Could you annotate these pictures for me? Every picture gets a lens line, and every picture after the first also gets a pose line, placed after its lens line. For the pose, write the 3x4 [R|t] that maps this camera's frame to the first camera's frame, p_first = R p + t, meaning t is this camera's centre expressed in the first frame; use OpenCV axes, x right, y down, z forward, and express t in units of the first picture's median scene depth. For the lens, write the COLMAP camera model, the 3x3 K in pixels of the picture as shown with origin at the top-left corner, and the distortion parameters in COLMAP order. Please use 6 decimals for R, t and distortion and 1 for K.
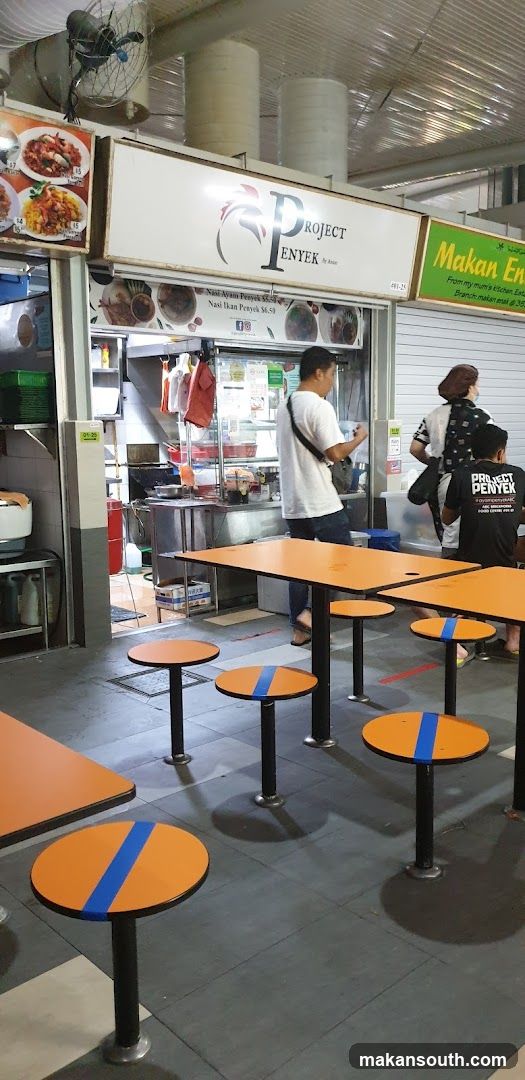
lens RADIAL K [[882.5, 0, 267.2], [0, 882.5, 540.7], [0, 0, 1]] dist [-0.005928, 0.002161]
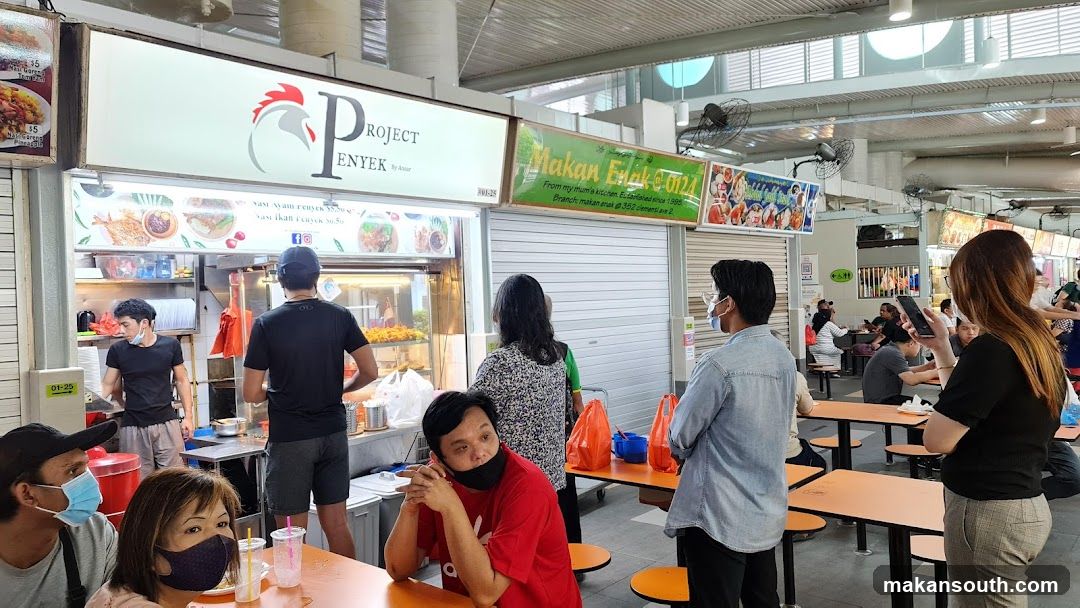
lens RADIAL K [[797.6, 0, 541.8], [0, 797.6, 293.7], [0, 0, 1]] dist [0.009731, -0.017254]
pose [[0.993040, -0.016954, 0.116549, 0.119841], [0.032131, 0.991045, -0.129608, -0.083185], [-0.113307, 0.132451, 0.984692, 0.210385]]
